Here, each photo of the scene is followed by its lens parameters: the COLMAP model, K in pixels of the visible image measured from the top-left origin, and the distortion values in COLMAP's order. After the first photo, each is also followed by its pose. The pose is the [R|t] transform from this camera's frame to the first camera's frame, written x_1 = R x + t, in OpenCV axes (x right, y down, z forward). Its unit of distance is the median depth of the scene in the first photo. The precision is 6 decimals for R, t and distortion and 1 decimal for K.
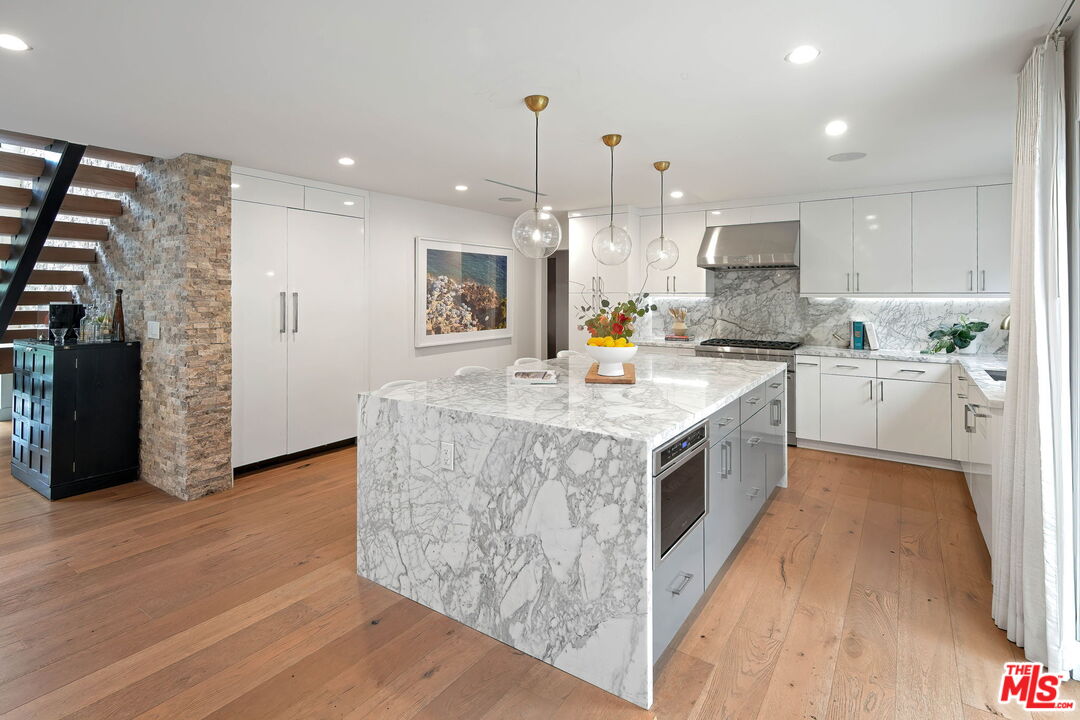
lens RADIAL K [[528.8, 0, 536.0], [0, 528.8, 298.0], [0, 0, 1]] dist [0.008616, -0.003056]
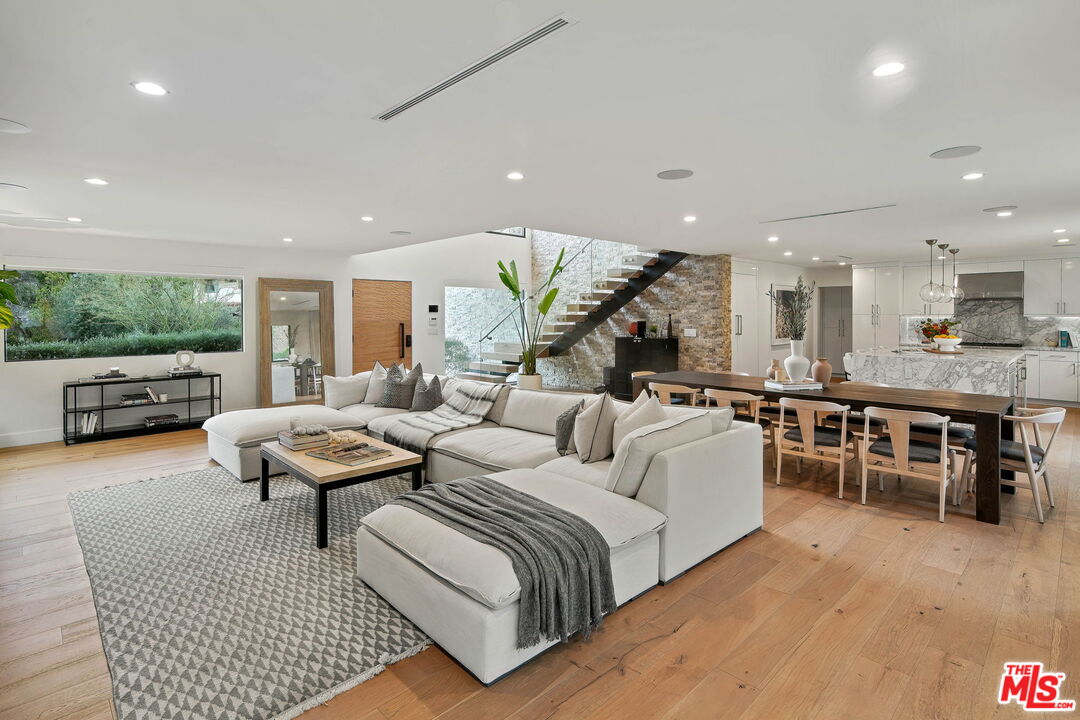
lens RADIAL K [[528.8, 0, 537.0], [0, 528.8, 321.4], [0, 0, 1]] dist [0.008616, -0.003056]
pose [[0.981345, -0.000829, -0.192253, -0.917838], [0.002672, 0.999953, 0.009326, -0.008418], [0.192236, -0.009665, 0.981301, -1.265815]]
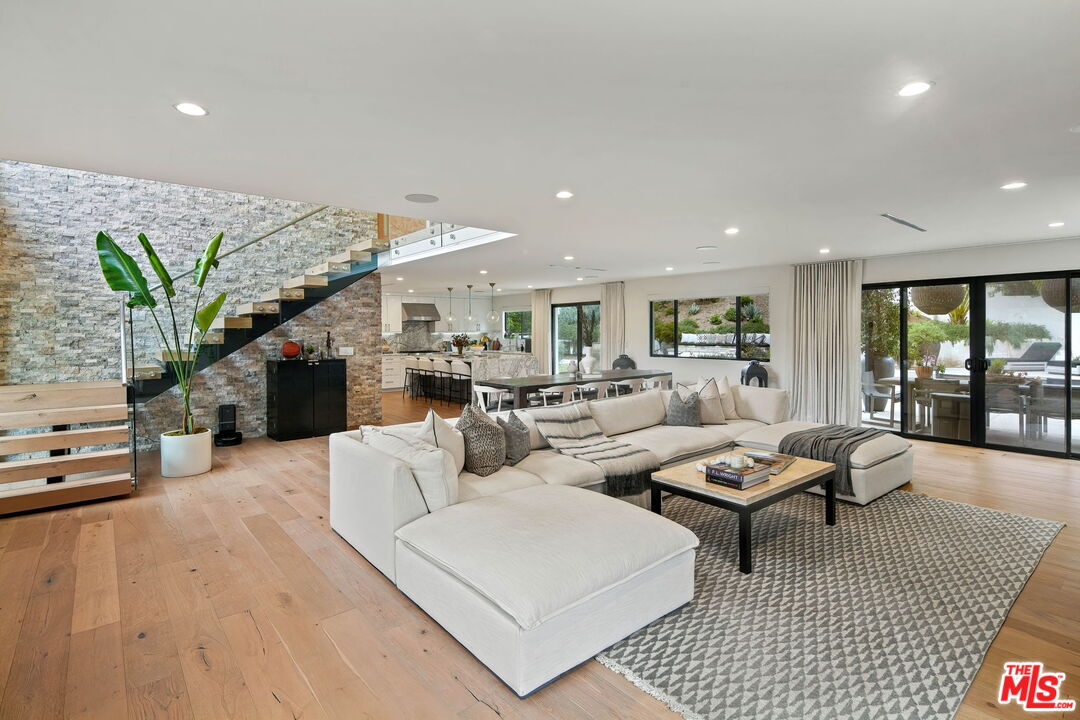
lens RADIAL K [[528.8, 0, 539.1], [0, 528.8, 332.5], [0, 0, 1]] dist [0.008616, -0.003056]
pose [[0.266731, -0.007618, 0.963741, -2.492300], [0.011310, 0.999925, 0.004774, -0.013451], [-0.963705, 0.009627, 0.266797, -0.271285]]
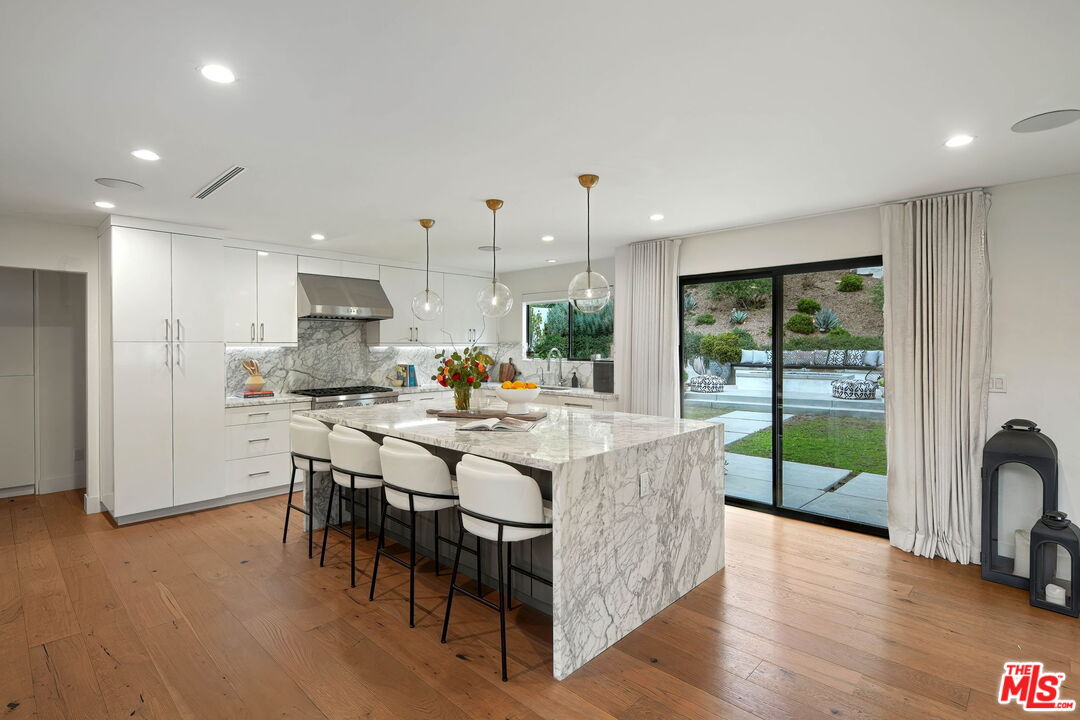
lens RADIAL K [[528.8, 0, 539.5], [0, 528.8, 350.8], [0, 0, 1]] dist [0.008616, -0.003056]
pose [[0.159344, -0.011965, 0.987151, -0.780770], [0.005672, 0.999921, 0.011204, -0.003995], [-0.987207, 0.003813, 0.159400, 0.606713]]
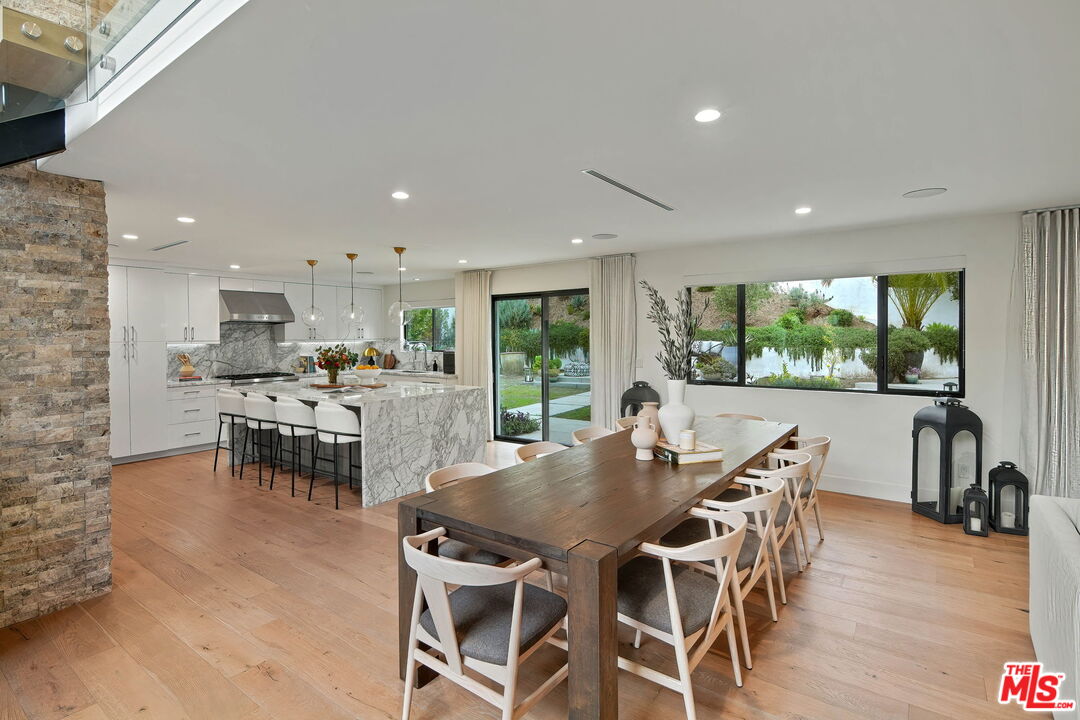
lens RADIAL K [[528.8, 0, 539.1], [0, 528.8, 342.4], [0, 0, 1]] dist [0.008616, -0.003056]
pose [[0.032544, -0.014649, 0.999363, -1.361071], [0.012193, 0.999824, 0.014258, -0.020361], [-0.999396, 0.011721, 0.032717, 0.255781]]
